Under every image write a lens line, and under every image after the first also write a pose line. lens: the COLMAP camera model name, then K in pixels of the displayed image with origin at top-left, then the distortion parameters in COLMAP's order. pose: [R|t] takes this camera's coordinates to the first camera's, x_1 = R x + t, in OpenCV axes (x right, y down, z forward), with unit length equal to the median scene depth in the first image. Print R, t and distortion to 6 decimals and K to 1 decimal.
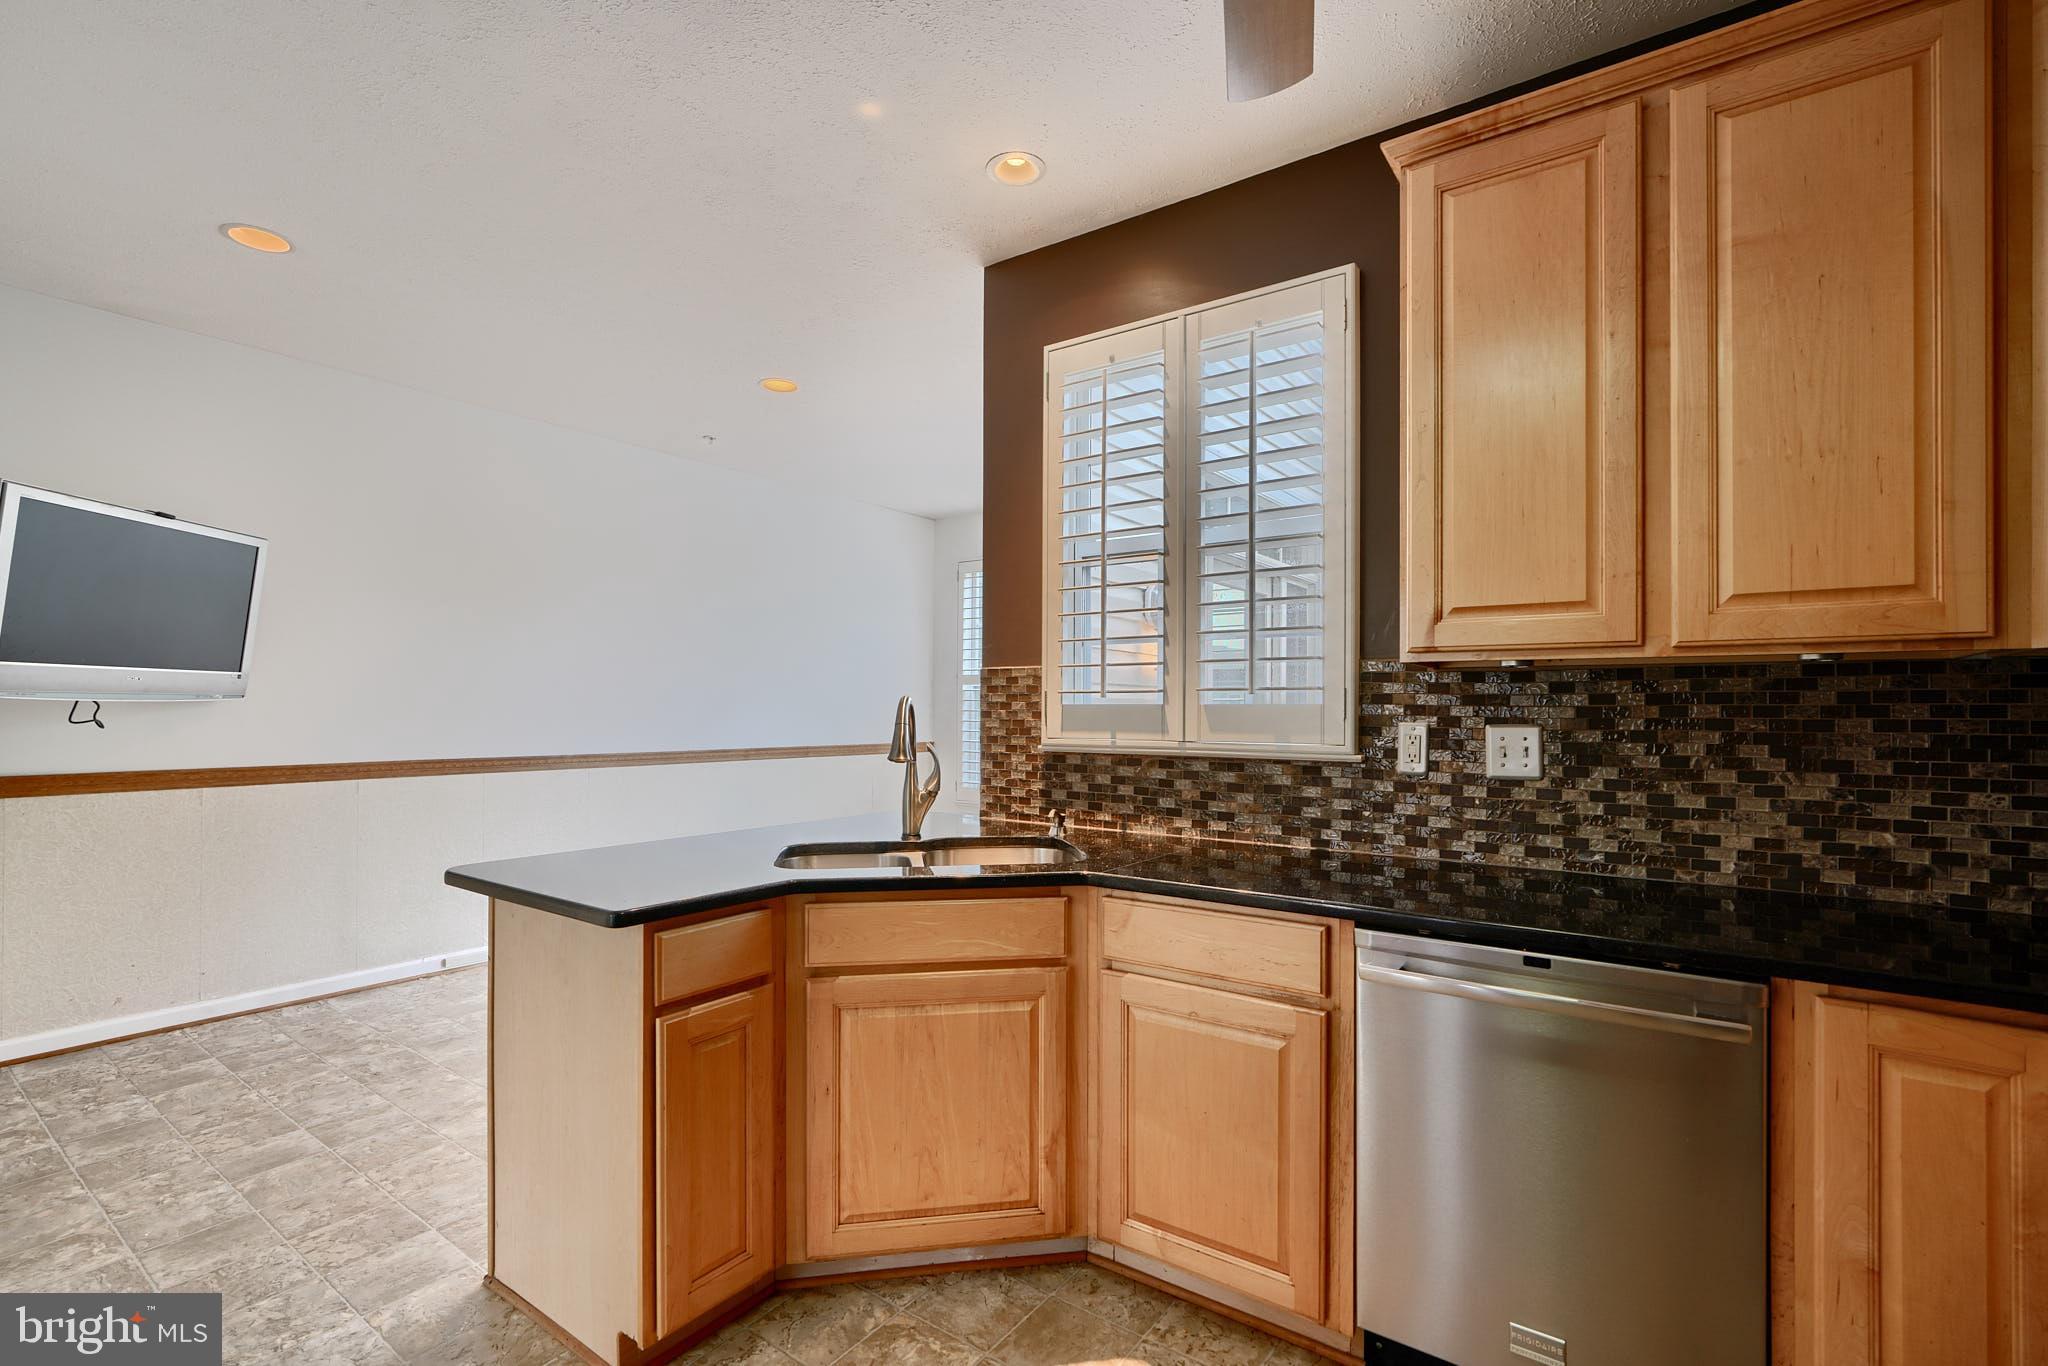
lens RADIAL K [[935.8, 0, 1020.9], [0, 935.8, 705.4], [0, 0, 1]] dist [-0.002061, 0.001213]
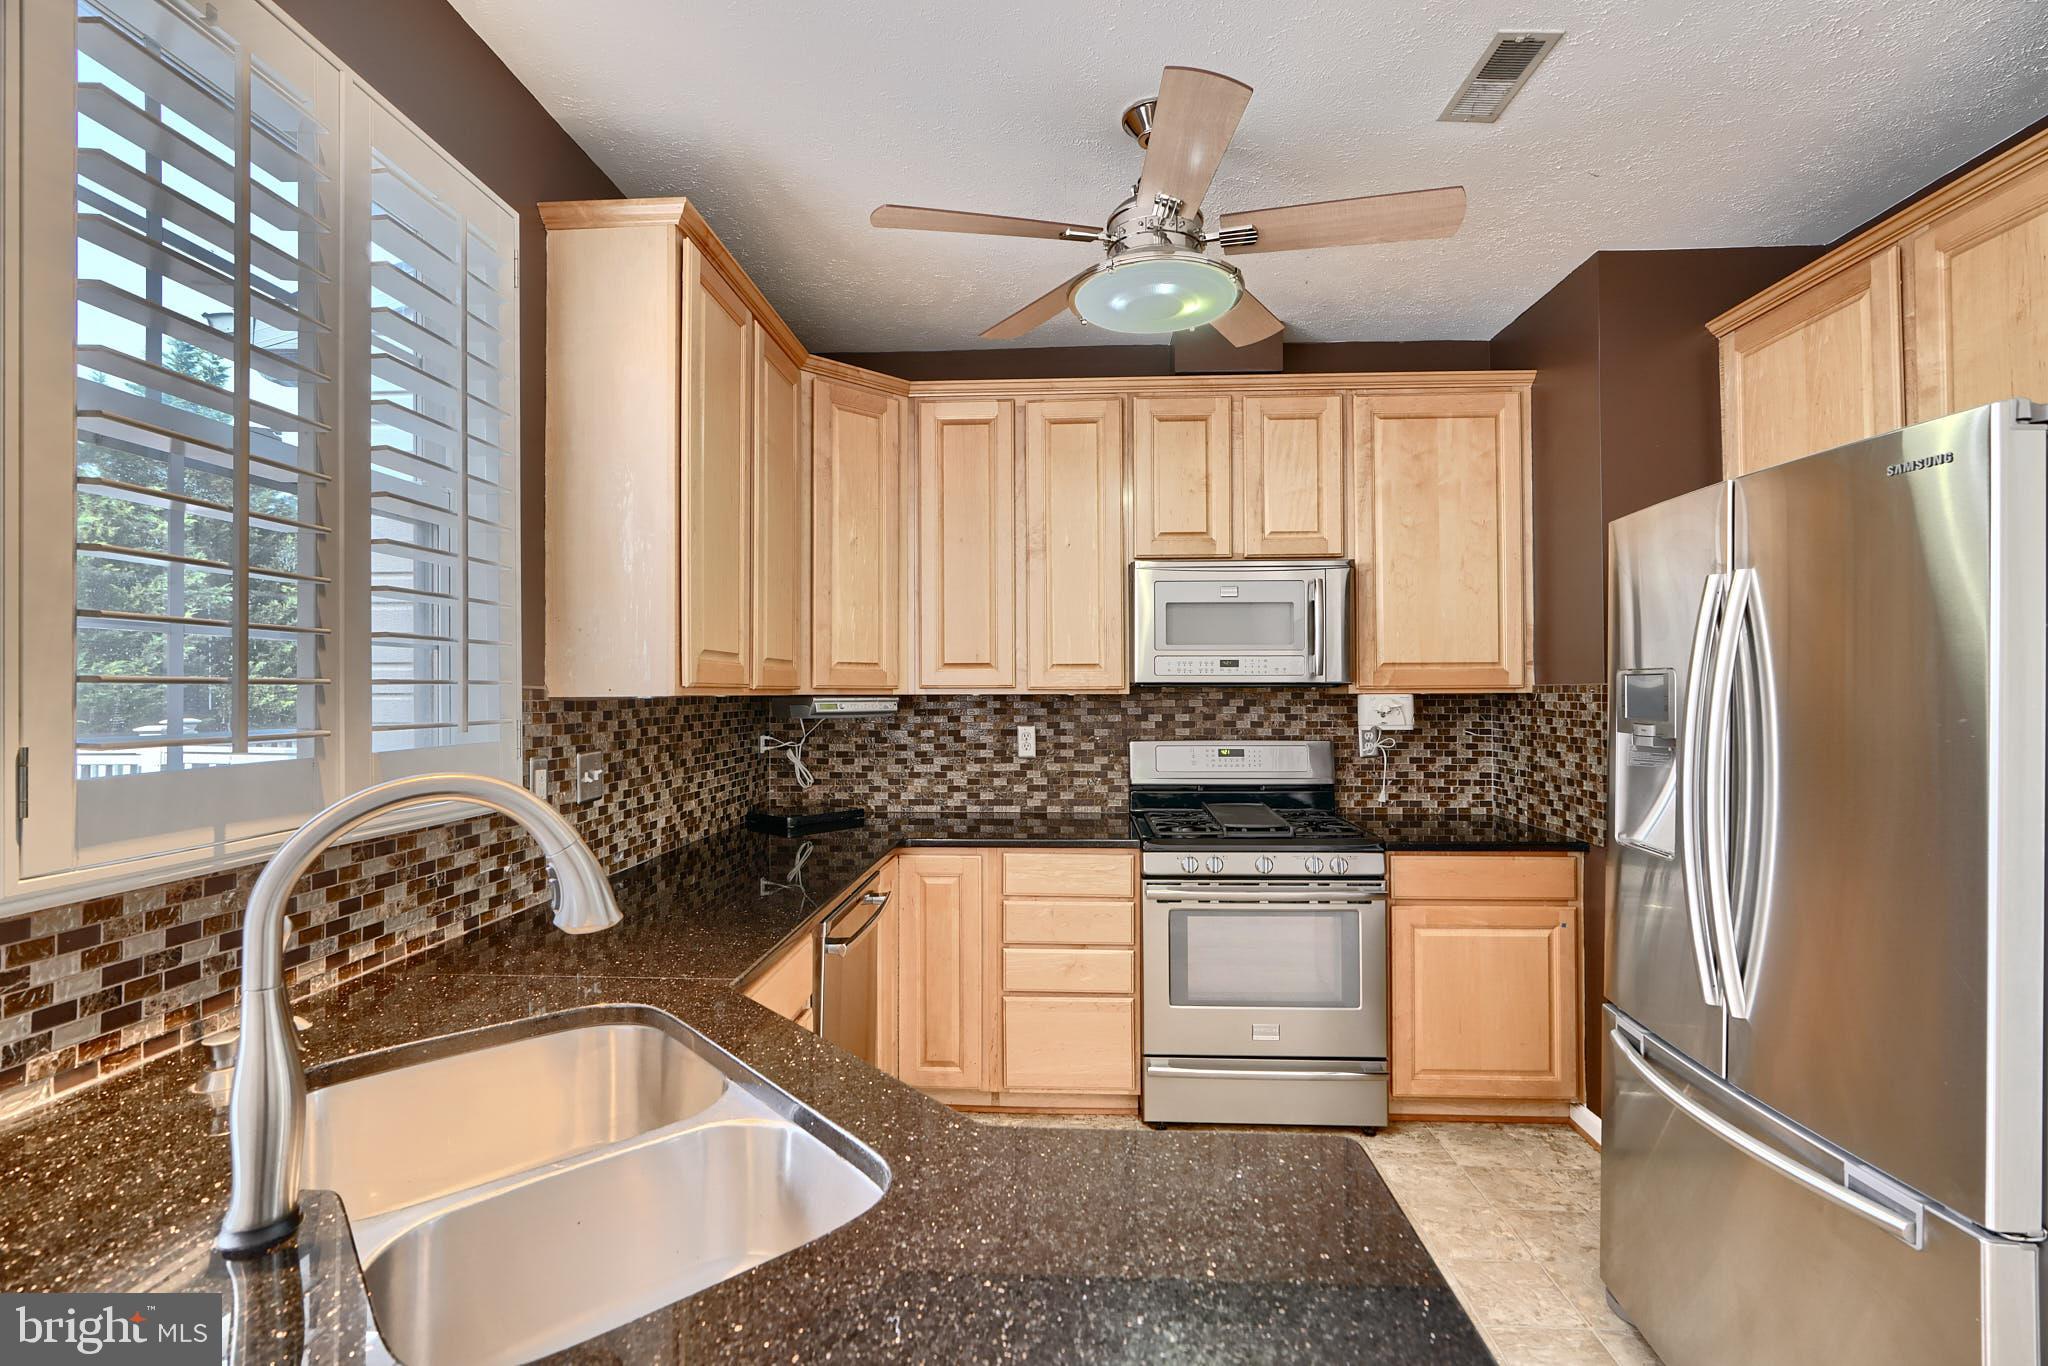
lens RADIAL K [[919.6, 0, 1022.2], [0, 919.6, 679.6], [0, 0, 1]] dist [-0.015032, 0.007611]
pose [[-0.539152, 0.008587, 0.842164, -0.535900], [-0.000536, 0.999944, -0.010540, -0.042814], [-0.842208, -0.006134, -0.539118, 0.983692]]
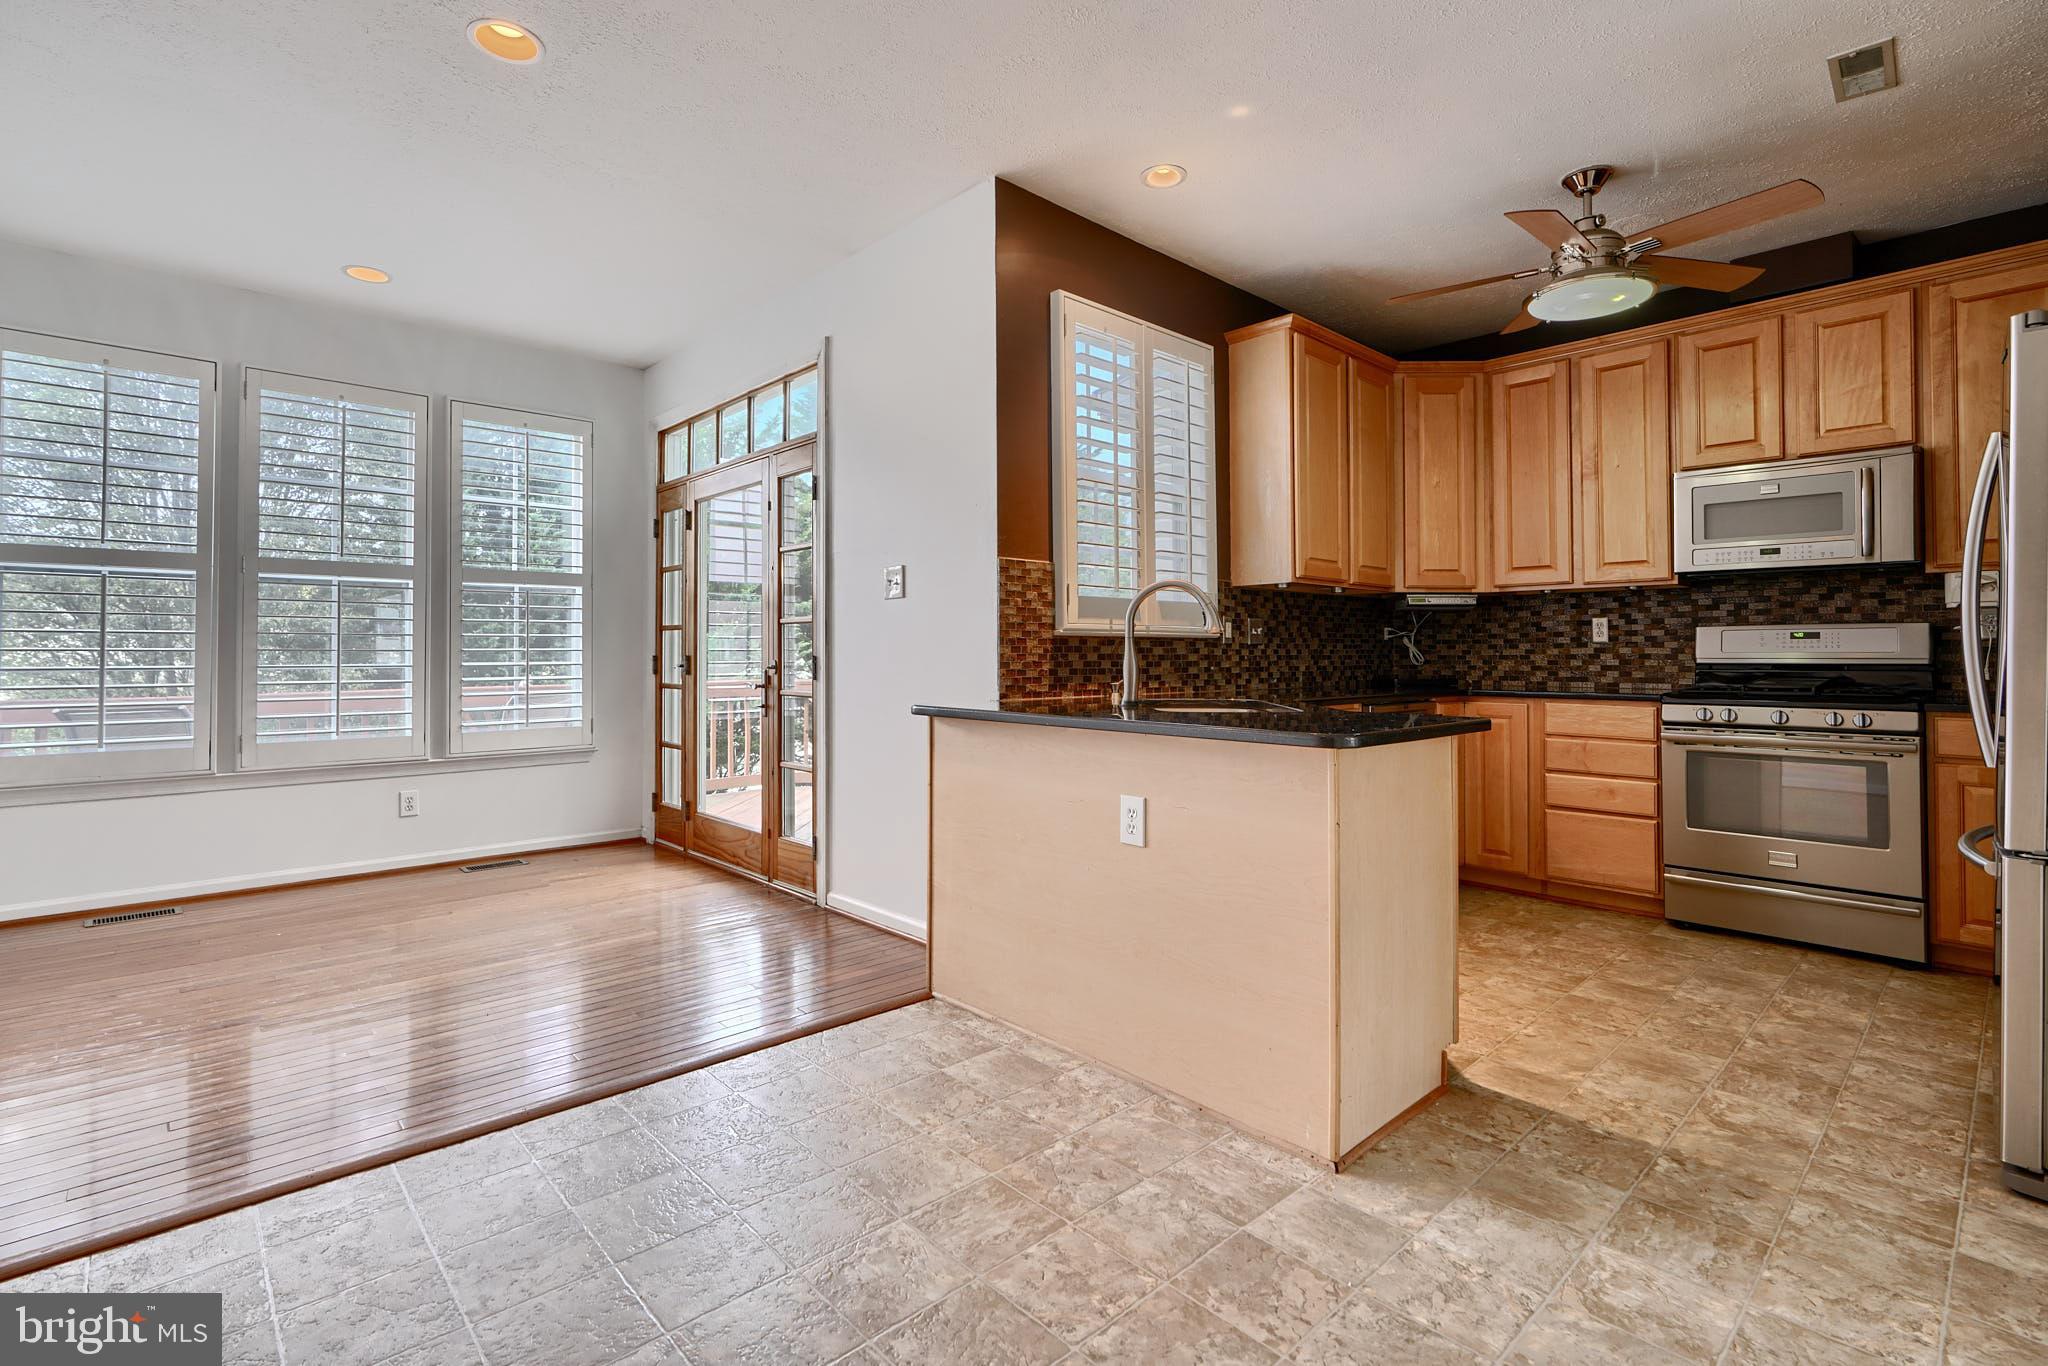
lens RADIAL K [[949.8, 0, 1022.7], [0, 949.8, 640.2], [0, 0, 1]] dist [-0.018212, 0.010040]
pose [[0.193645, 0.010733, 0.981013, -1.309601], [-0.000510, 0.999941, -0.010839, 0.077683], [-0.981072, 0.001598, 0.193639, 0.936733]]
